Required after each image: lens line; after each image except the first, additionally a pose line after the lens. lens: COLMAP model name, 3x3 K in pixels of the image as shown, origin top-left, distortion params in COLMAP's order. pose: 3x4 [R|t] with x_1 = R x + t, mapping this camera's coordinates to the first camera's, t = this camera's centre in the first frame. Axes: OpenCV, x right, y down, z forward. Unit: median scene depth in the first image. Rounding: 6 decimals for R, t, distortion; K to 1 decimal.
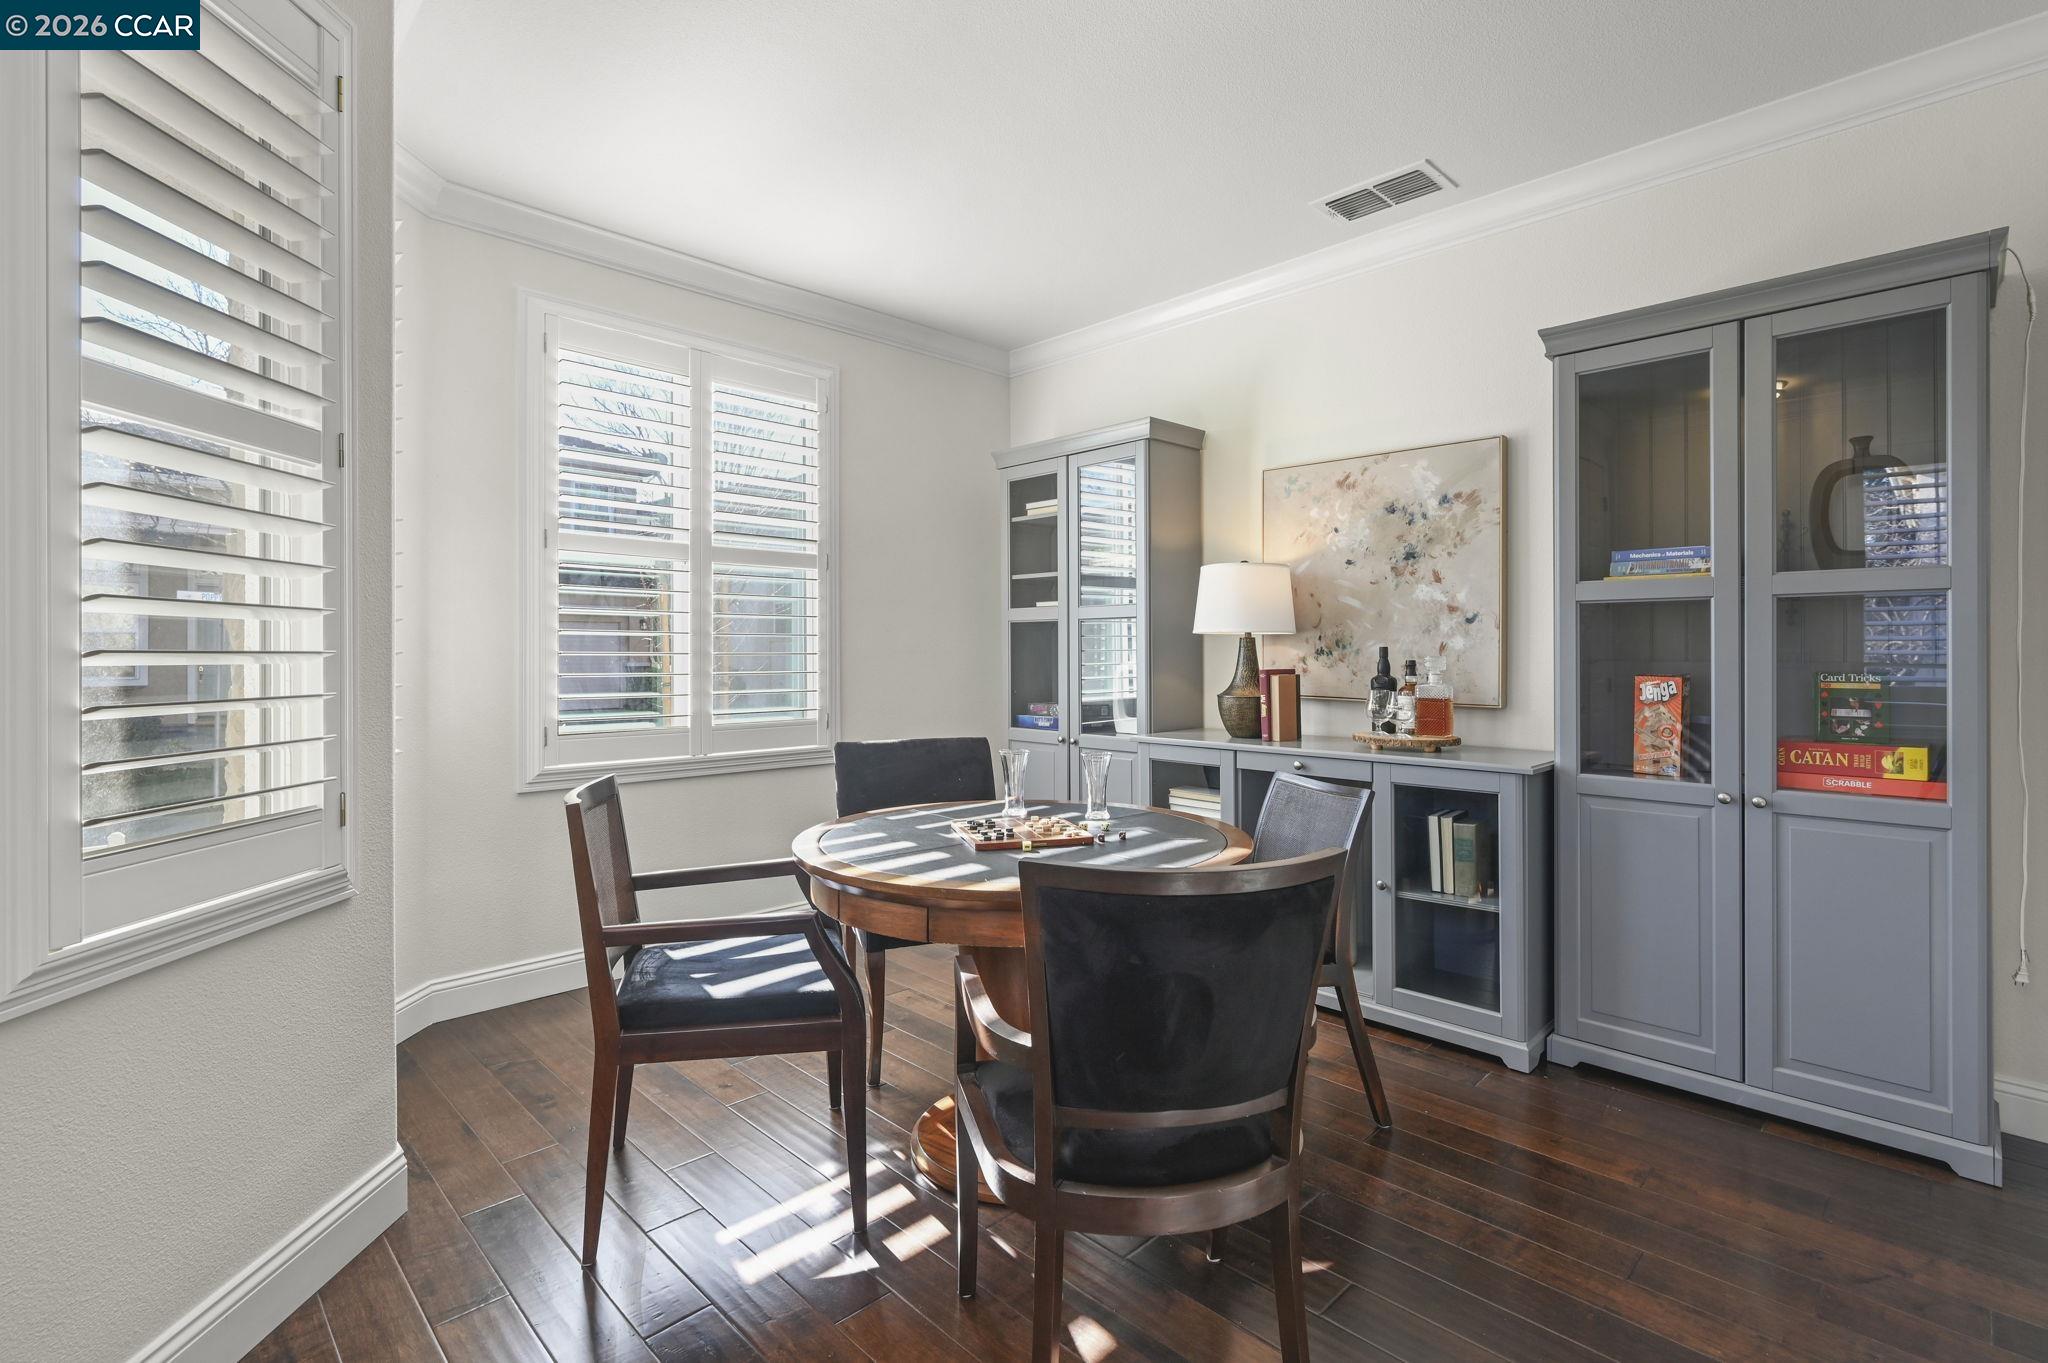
lens RADIAL K [[943.4, 0, 1028.4], [0, 943.4, 654.5], [0, 0, 1]] dist [-0.012010, -0.000376]
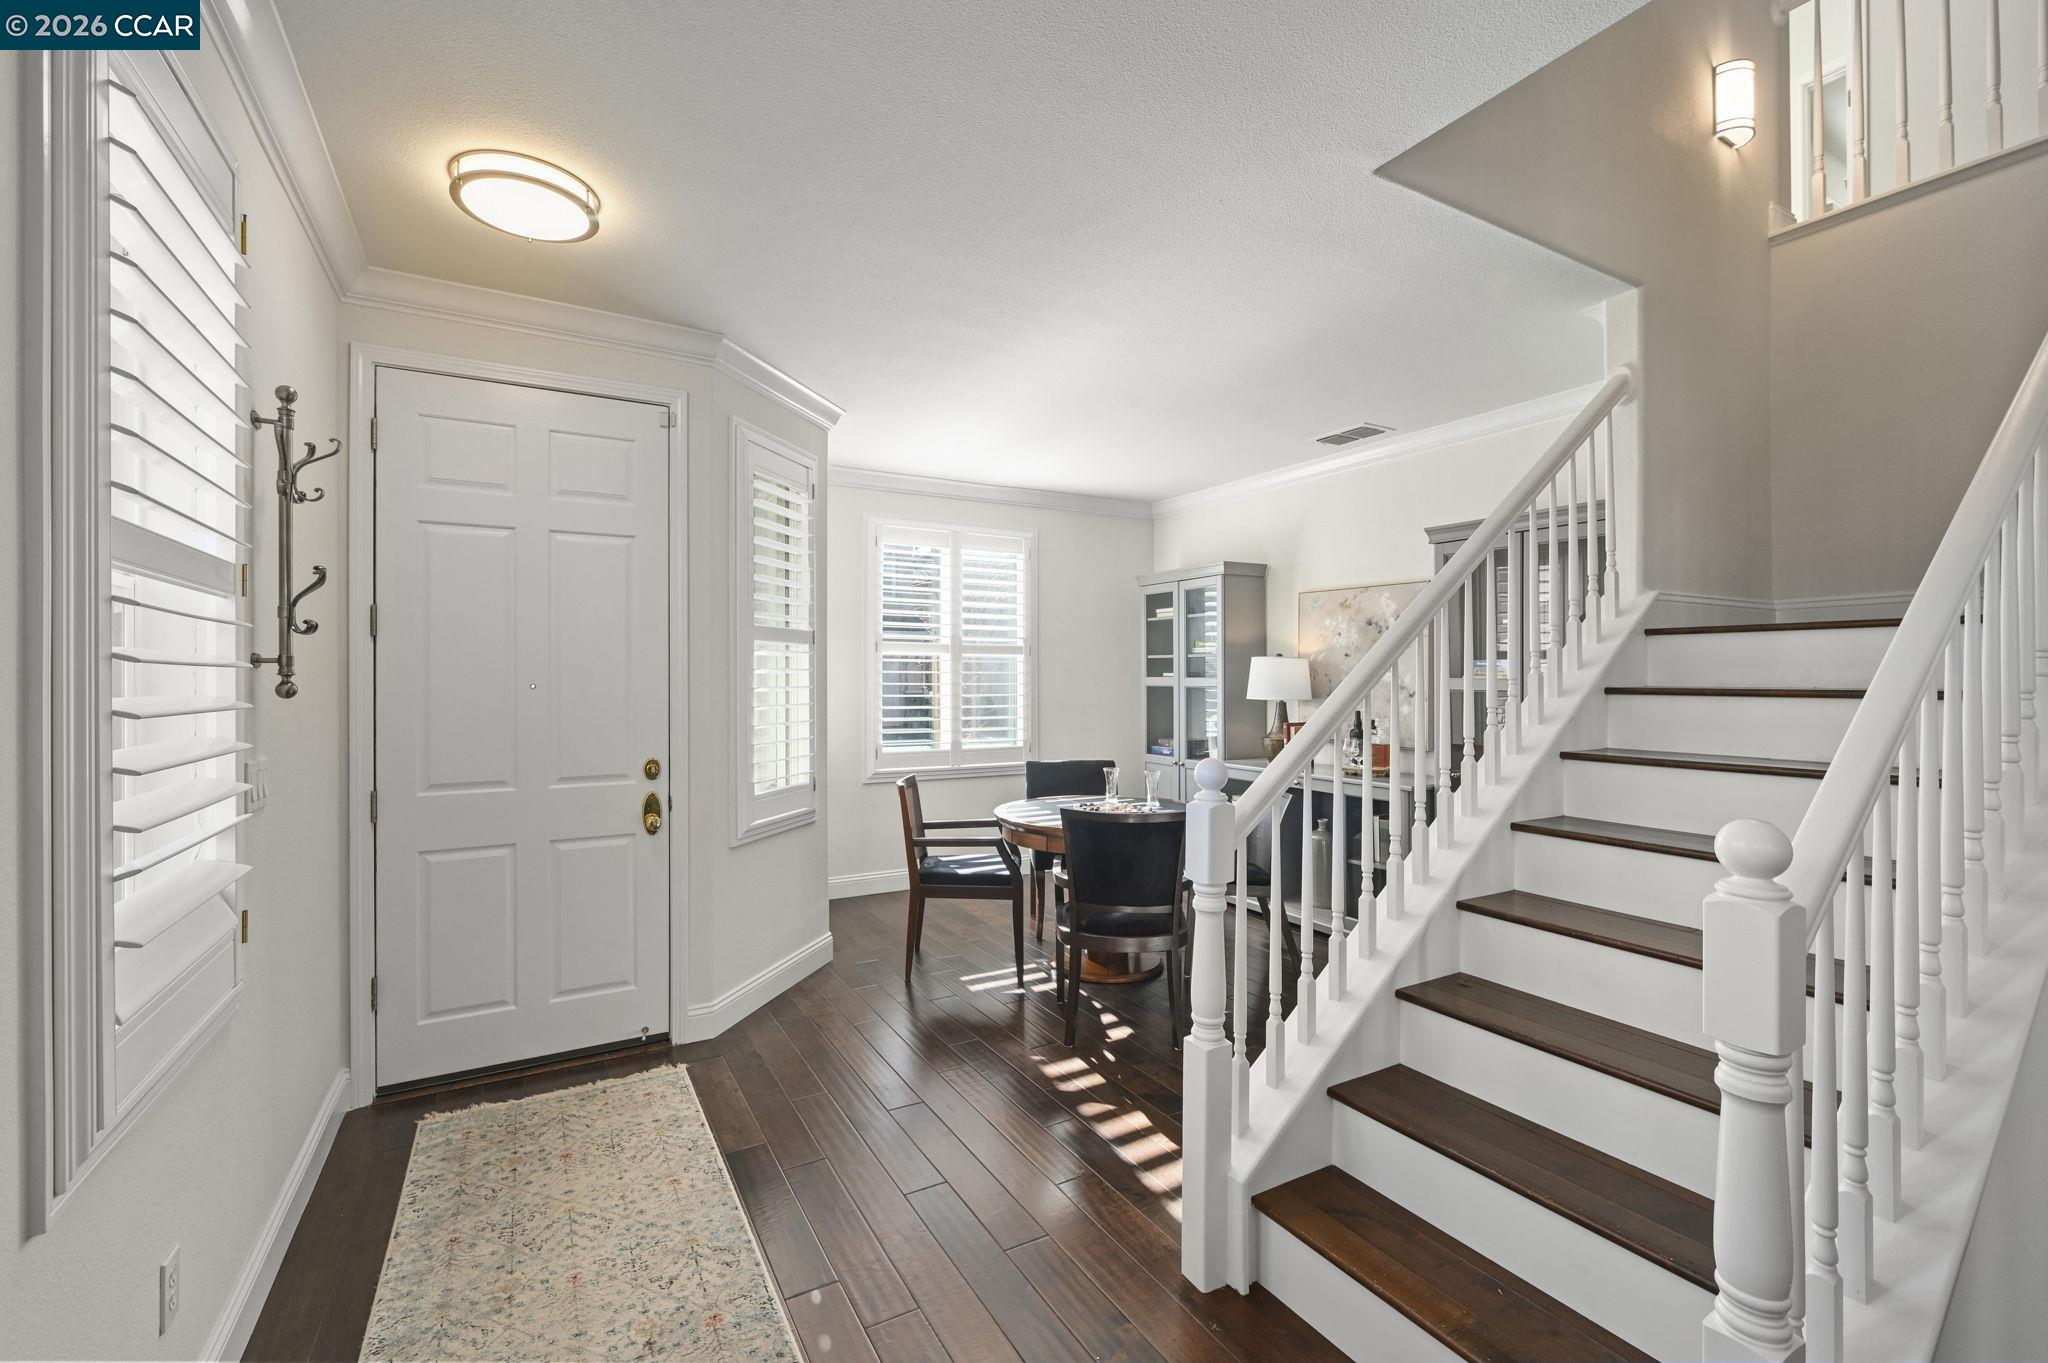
lens RADIAL K [[832.1, 0, 1021.0], [0, 832.1, 680.4], [0, 0, 1]] dist [-0.000730, -0.000030]
pose [[0.965858, 0.002060, -0.259062, 0.166593], [-0.002597, 0.999995, -0.001731, -0.049131], [0.259057, 0.002344, 0.965859, -0.454406]]
